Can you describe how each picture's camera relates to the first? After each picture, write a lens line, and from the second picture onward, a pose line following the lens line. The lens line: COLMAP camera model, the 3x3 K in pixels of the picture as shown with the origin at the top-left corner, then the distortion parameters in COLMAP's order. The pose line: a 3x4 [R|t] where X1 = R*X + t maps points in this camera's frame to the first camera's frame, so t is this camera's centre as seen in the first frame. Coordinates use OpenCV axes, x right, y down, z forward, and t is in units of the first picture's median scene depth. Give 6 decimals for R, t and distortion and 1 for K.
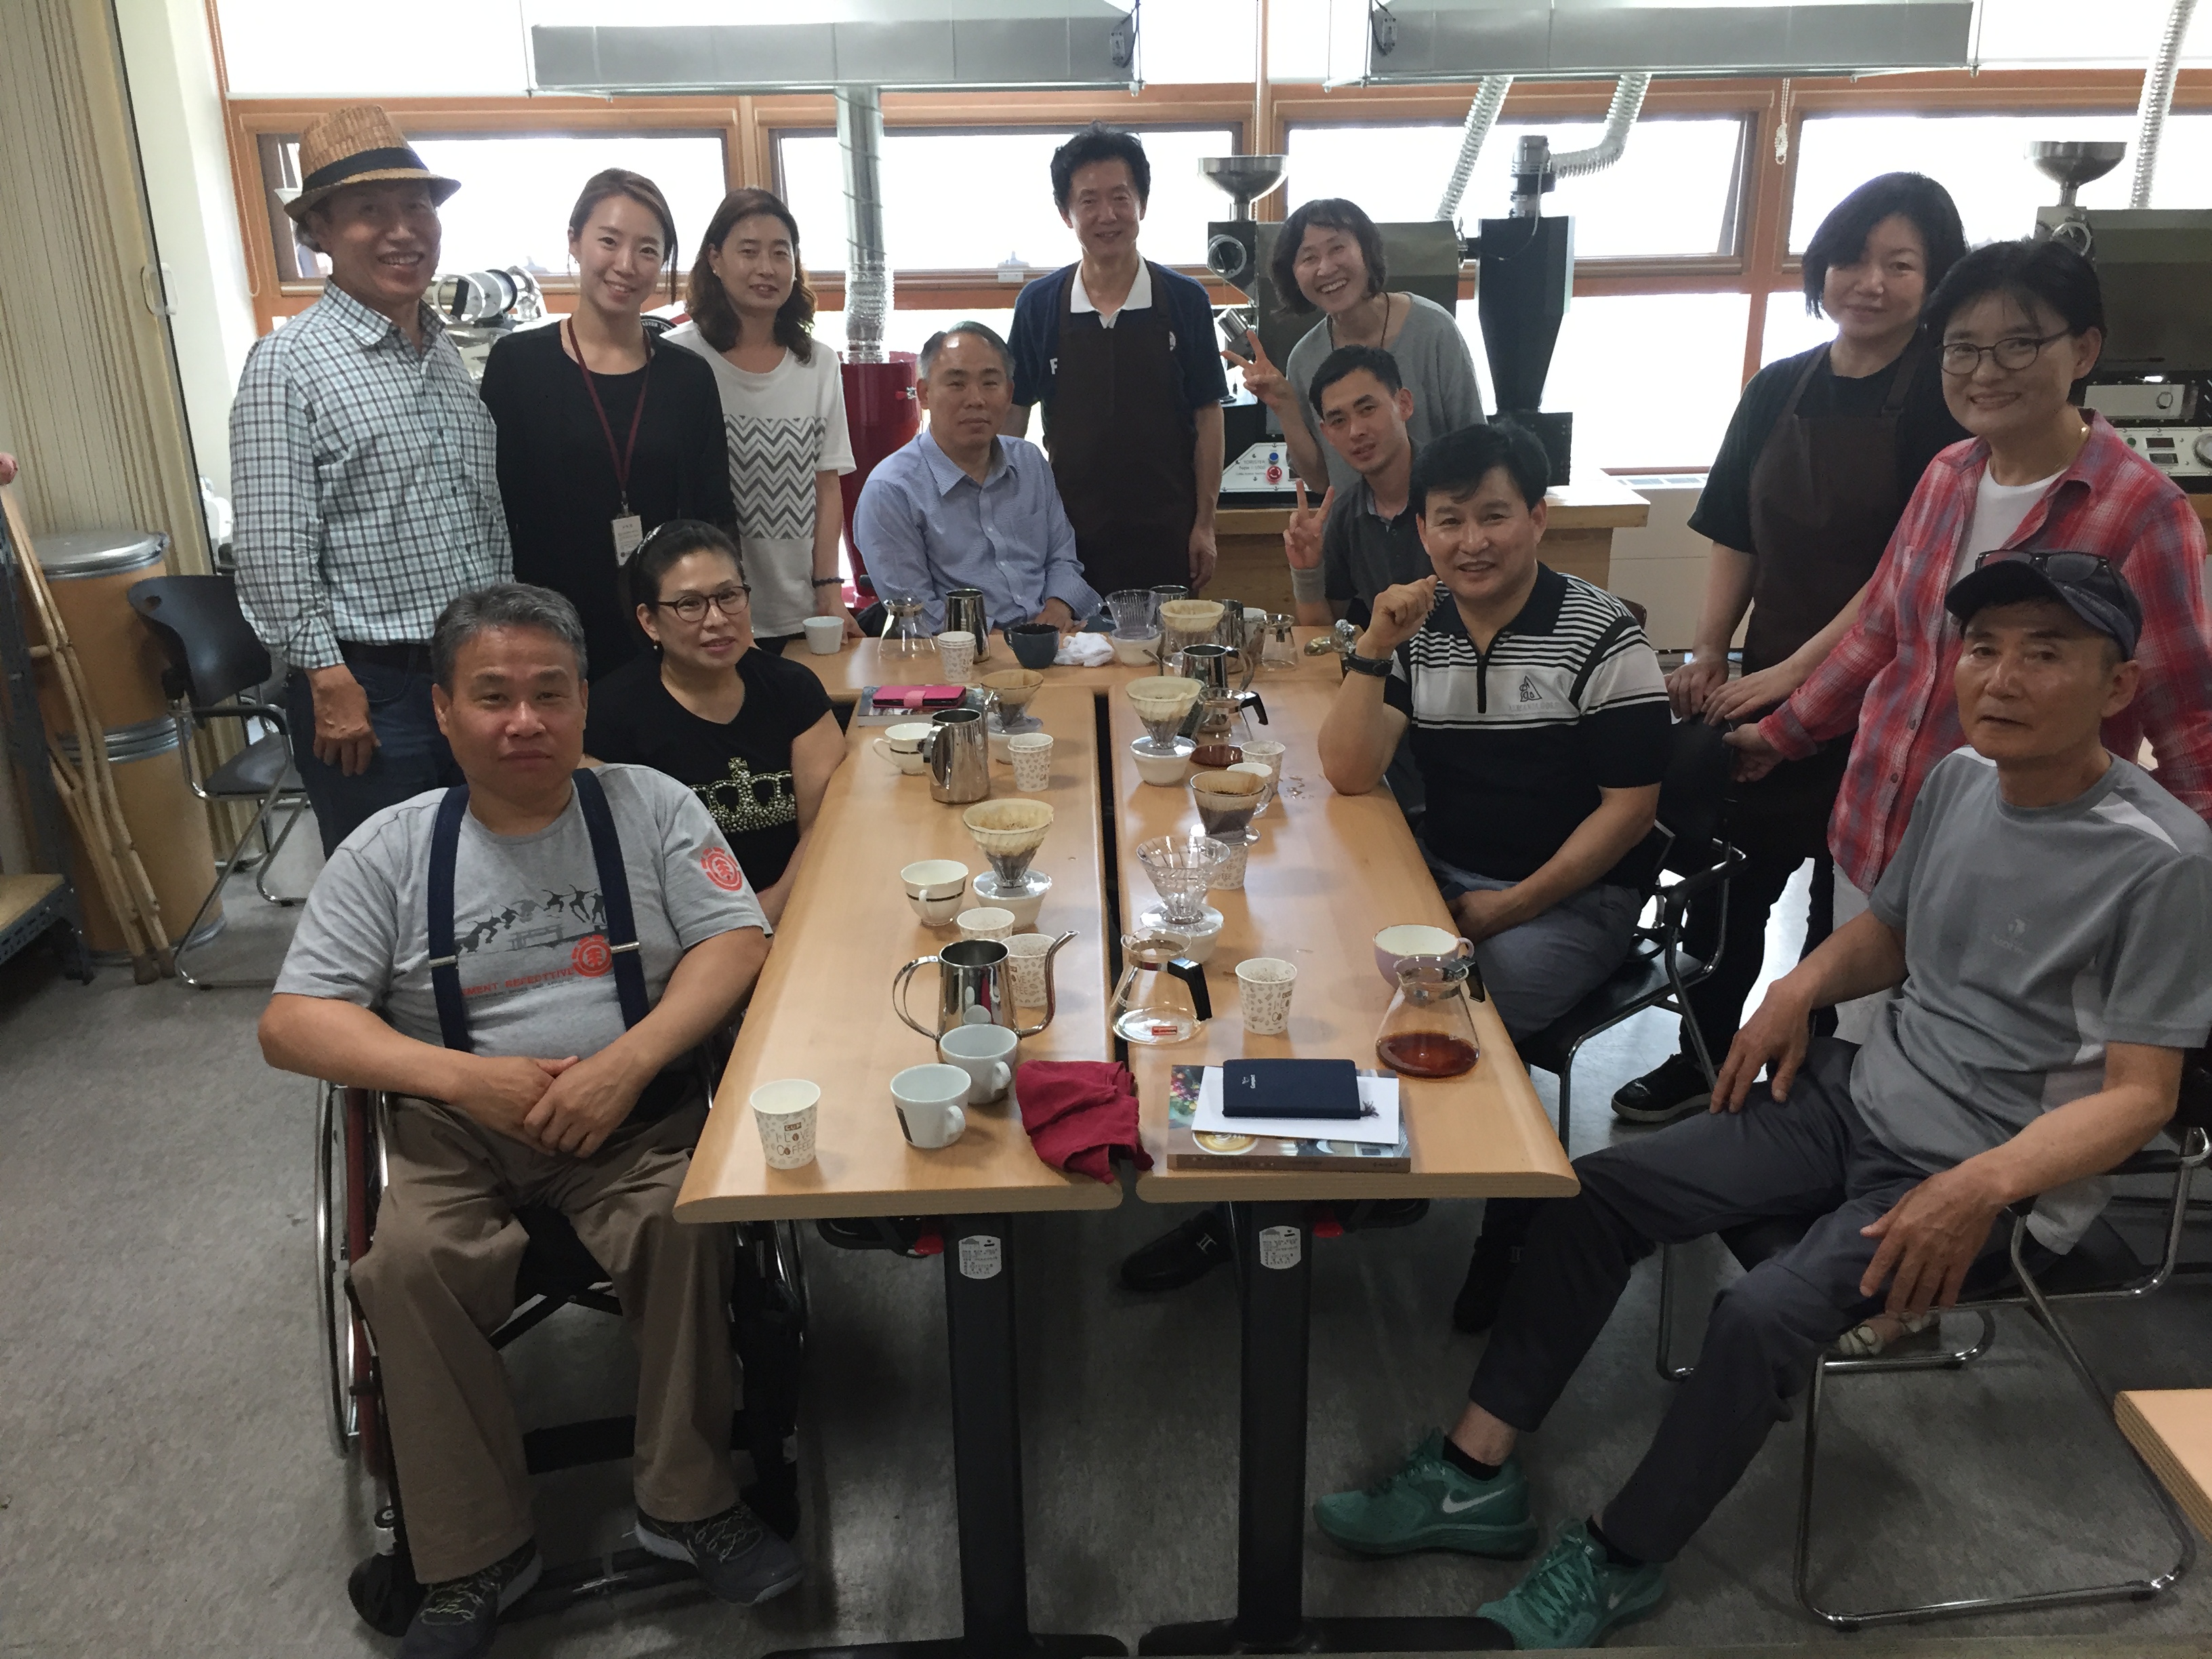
lens RADIAL K [[1846.2, 0, 1106.0], [0, 1846.2, 829.5], [0, 0, 1]] dist [0.075755, -0.124332]
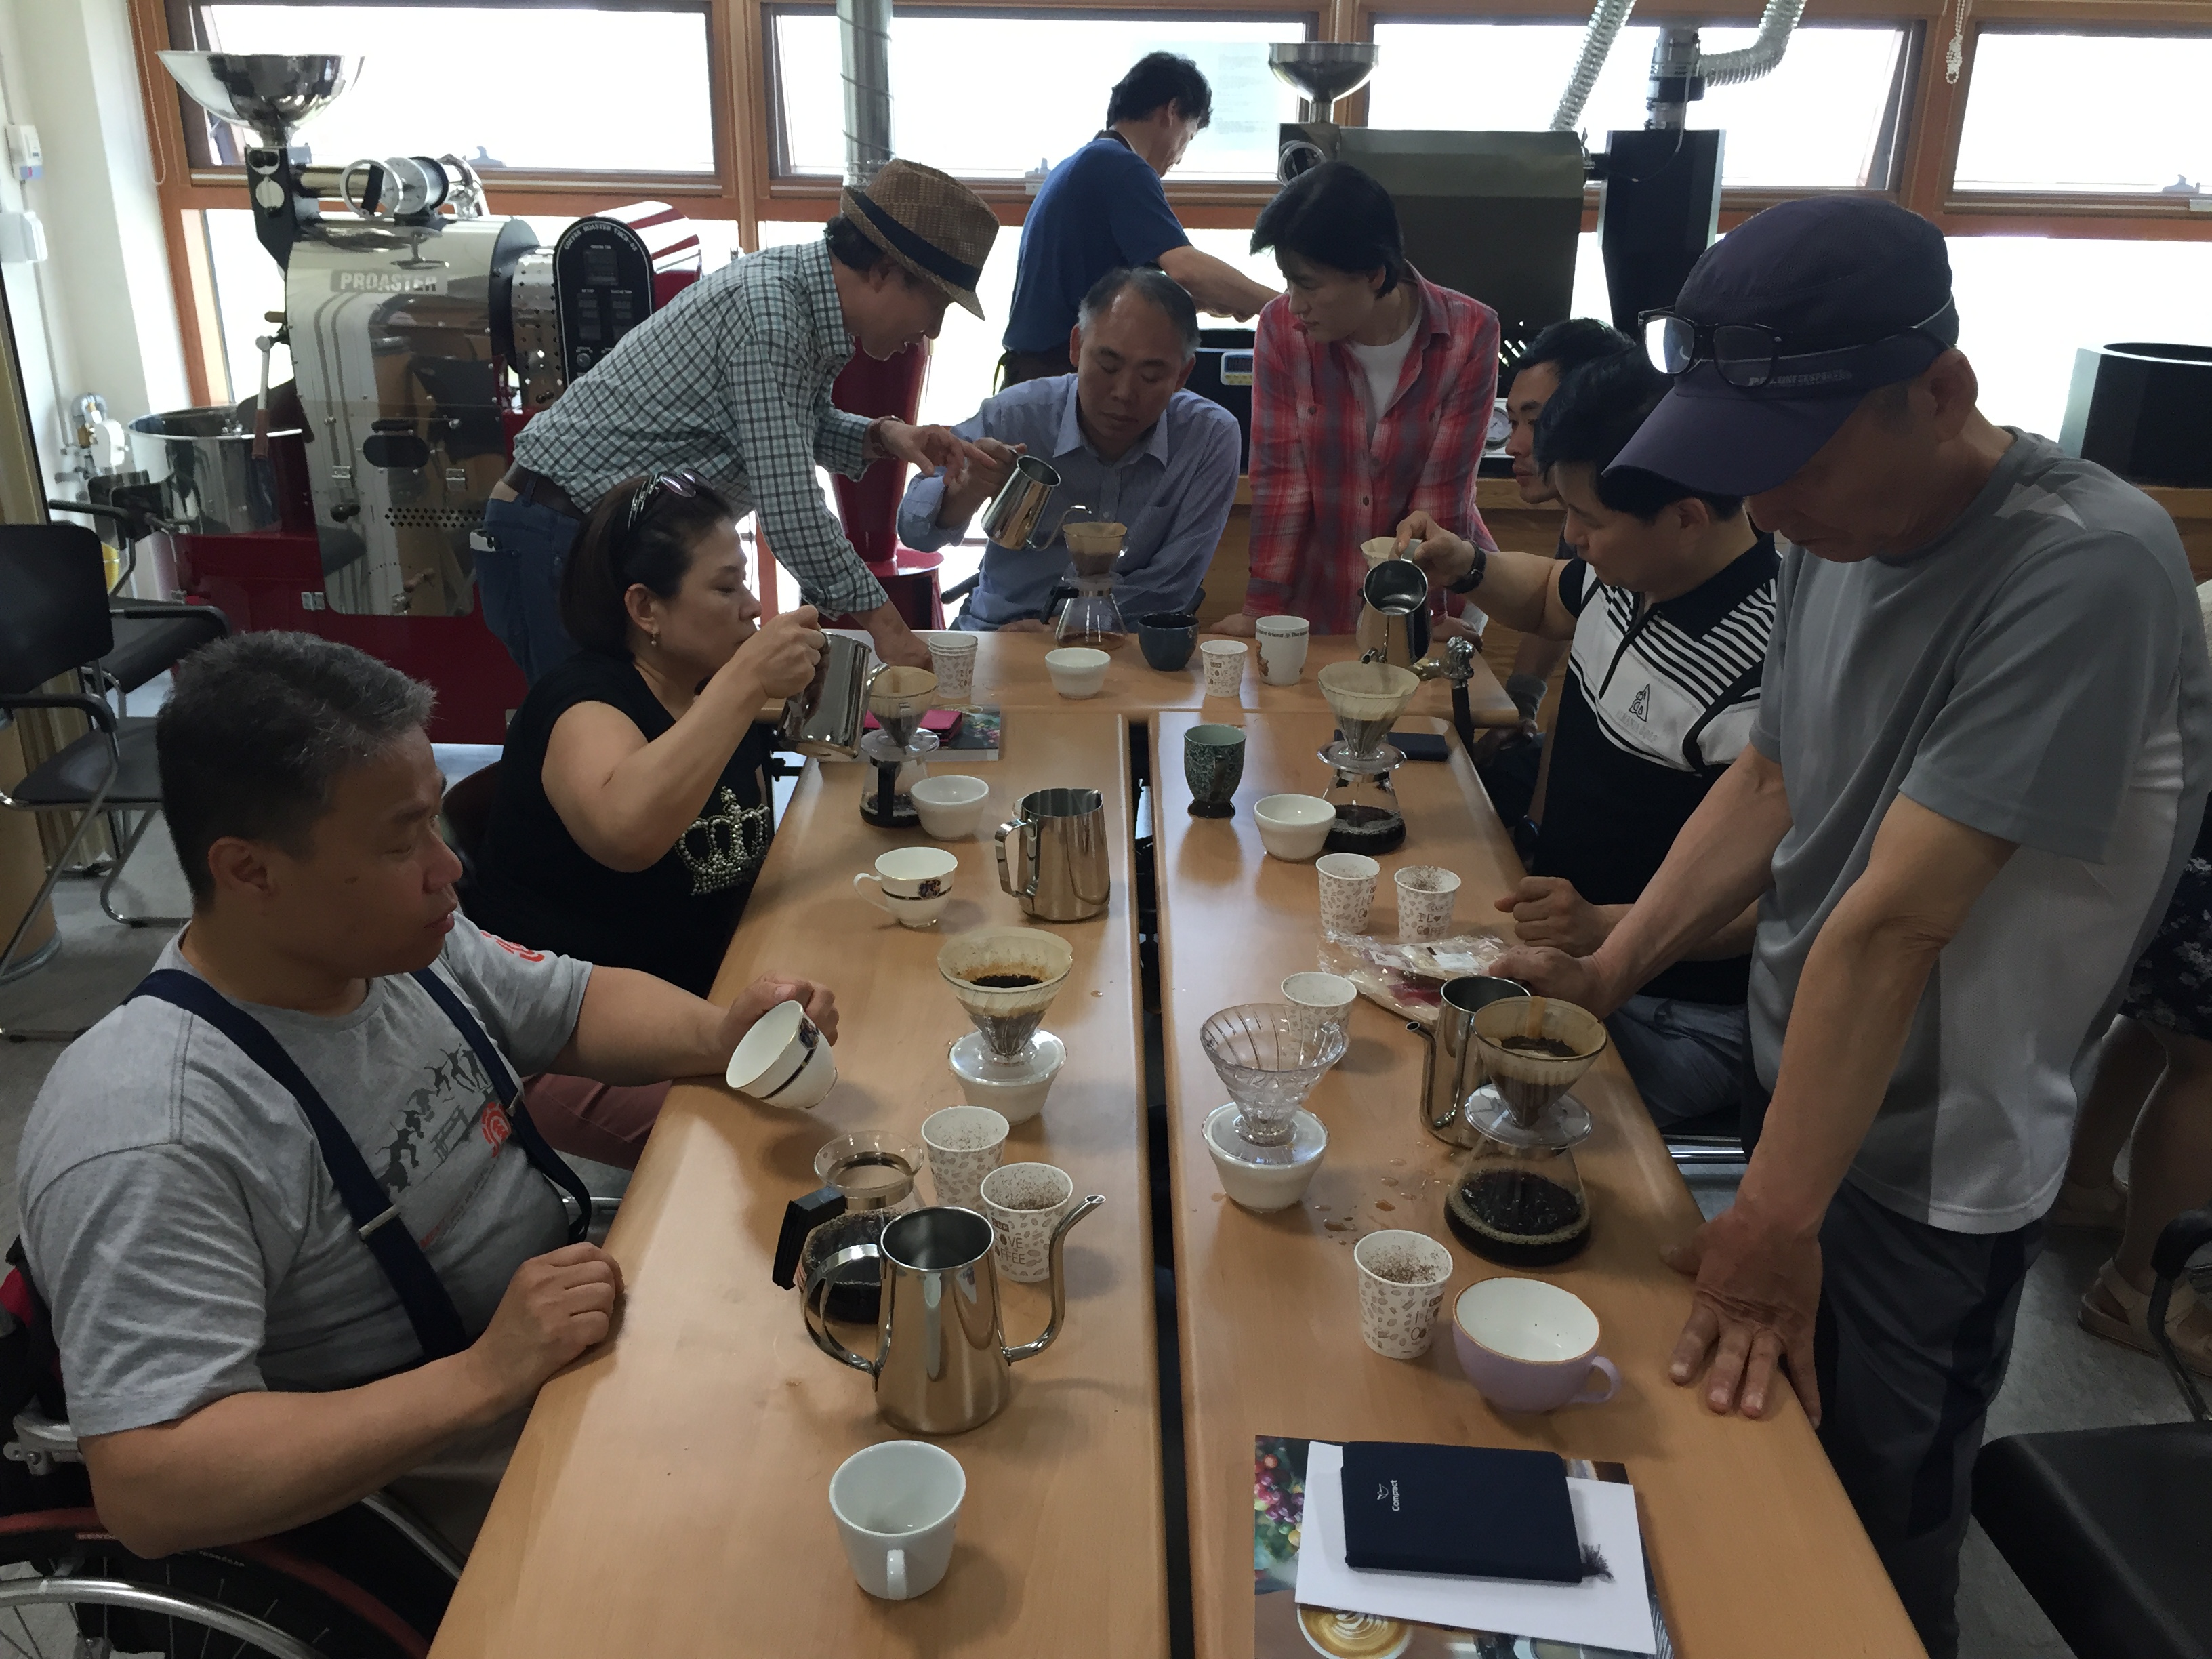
lens RADIAL K [[1846.2, 0, 1106.0], [0, 1846.2, 829.5], [0, 0, 1]] dist [0.075755, -0.124332]
pose [[0.999425, 0.033381, -0.005907, -0.006942], [-0.033180, 0.998957, 0.031375, -0.037527], [0.006948, -0.031161, 0.999490, 0.164368]]
